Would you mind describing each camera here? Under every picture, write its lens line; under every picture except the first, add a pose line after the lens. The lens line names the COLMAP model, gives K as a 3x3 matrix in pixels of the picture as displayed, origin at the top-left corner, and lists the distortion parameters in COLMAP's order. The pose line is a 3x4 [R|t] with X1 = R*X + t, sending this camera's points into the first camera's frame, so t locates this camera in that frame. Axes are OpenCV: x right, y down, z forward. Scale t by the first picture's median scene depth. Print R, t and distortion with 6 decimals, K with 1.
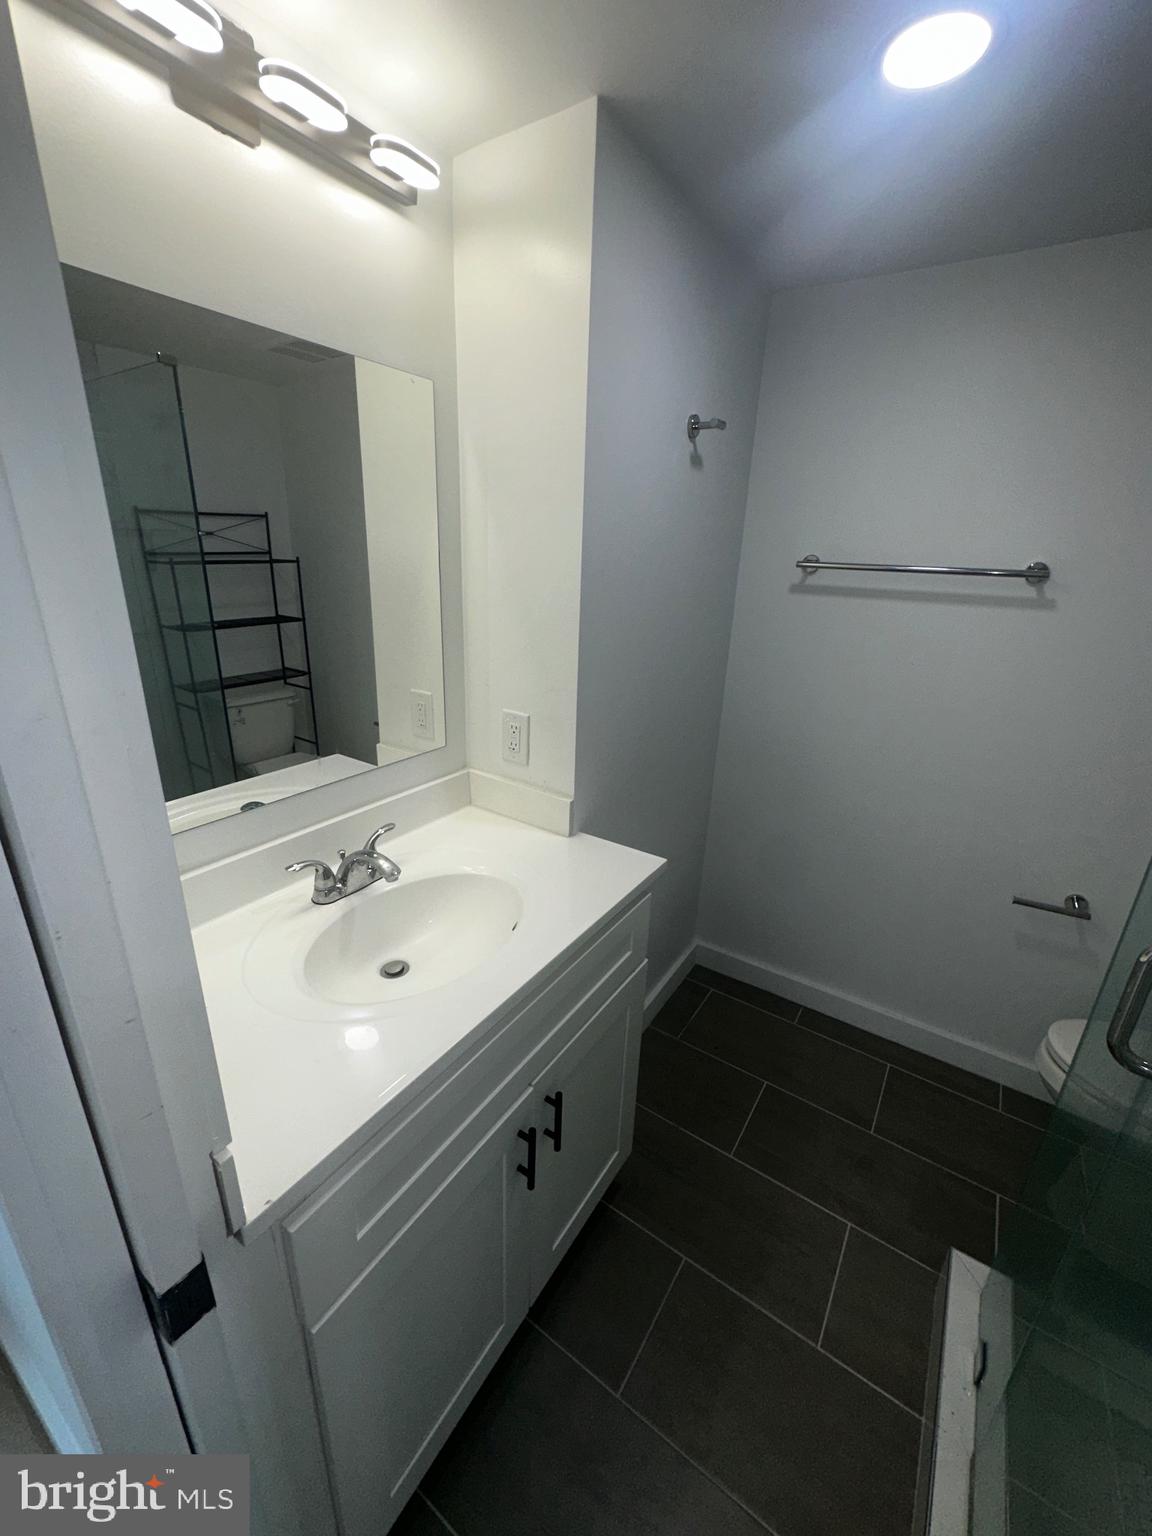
lens RADIAL K [[616.5, 0, 577.8], [0, 616.5, 767.5], [0, 0, 1]] dist [-0.002782, 0.000238]
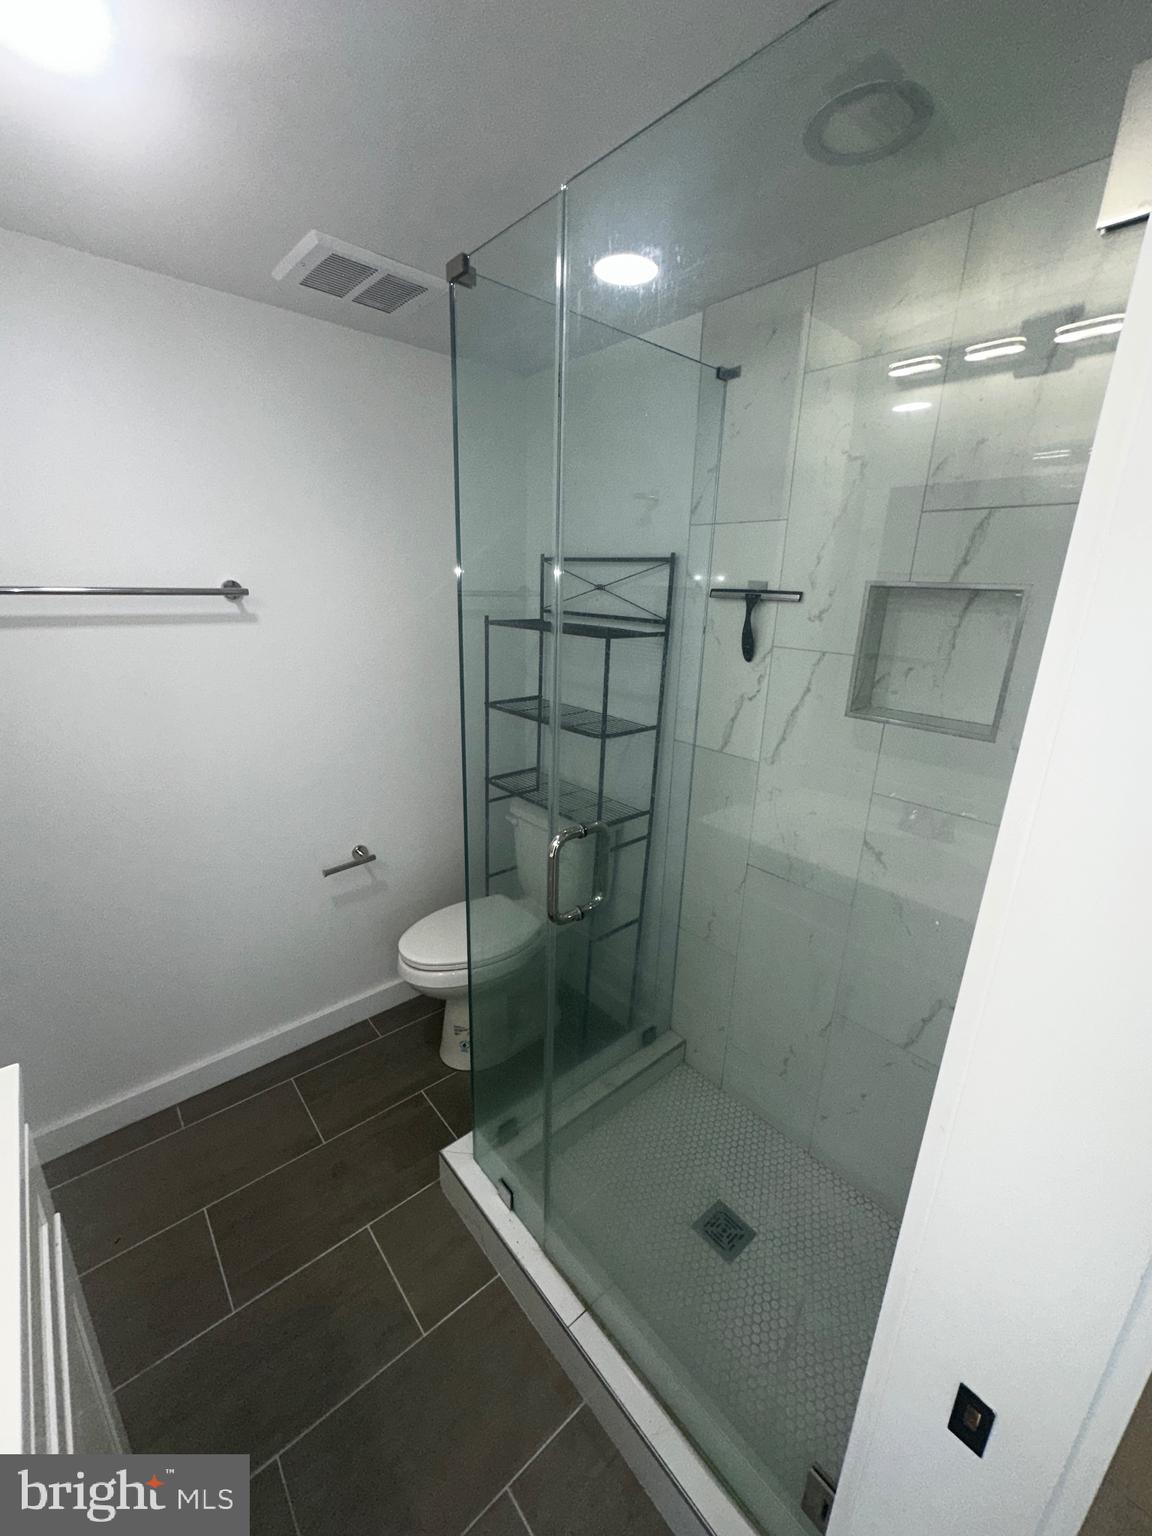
lens RADIAL K [[616.5, 0, 577.8], [0, 616.5, 767.5], [0, 0, 1]] dist [-0.002782, 0.000238]
pose [[0.309905, -0.293331, 0.904387, -0.134733], [0.313994, 0.929423, 0.193856, -0.045266], [-0.897422, 0.223895, 0.380137, 0.111209]]
